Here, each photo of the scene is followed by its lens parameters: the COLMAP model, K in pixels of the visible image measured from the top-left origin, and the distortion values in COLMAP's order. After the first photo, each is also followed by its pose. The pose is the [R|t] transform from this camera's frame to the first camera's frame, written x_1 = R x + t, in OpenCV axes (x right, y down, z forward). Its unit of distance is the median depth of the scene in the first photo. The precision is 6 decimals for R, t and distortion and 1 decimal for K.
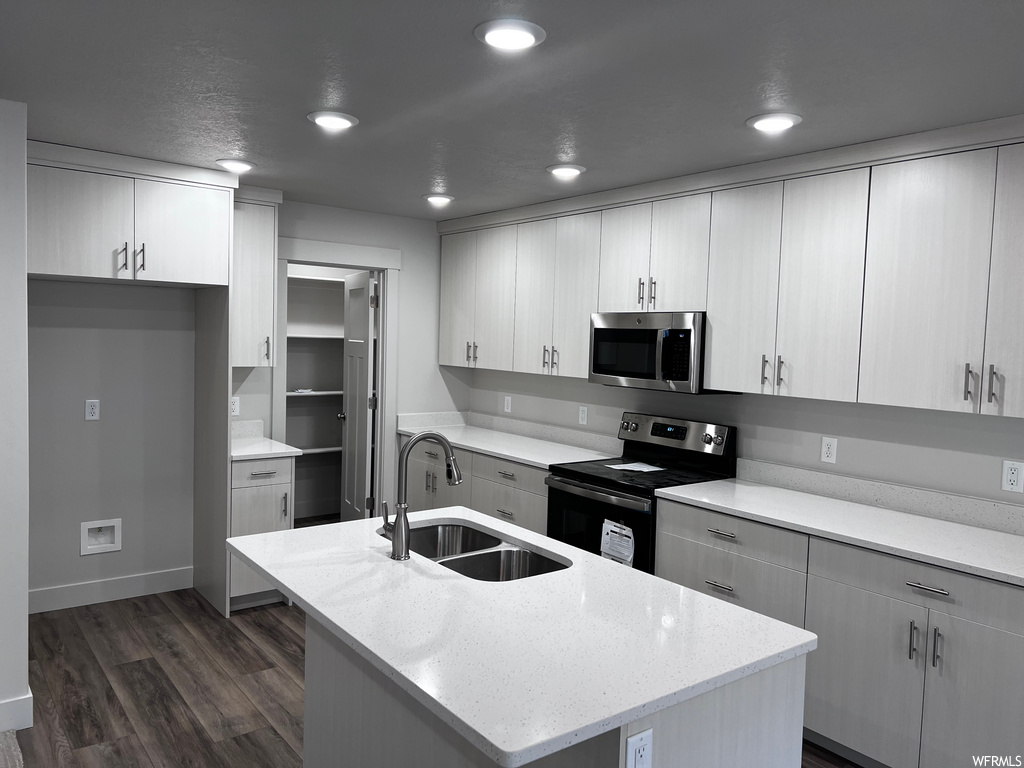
lens RADIAL K [[763.9, 0, 512.0], [0, 763.9, 384.0], [0, 0, 1]] dist [0.044407, -0.062396]
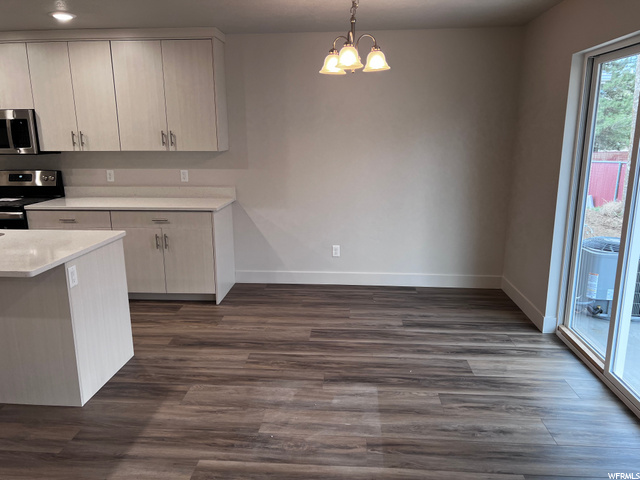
lens RADIAL K [[477.5, 0, 320.0], [0, 477.5, 240.0], [0, 0, 1]] dist [0.044407, -0.062396]
pose [[0.666505, -0.194462, 0.719691, -0.203438], [0.069523, 0.977386, 0.199706, 0.033885], [-0.742252, -0.083070, 0.664952, -0.353416]]
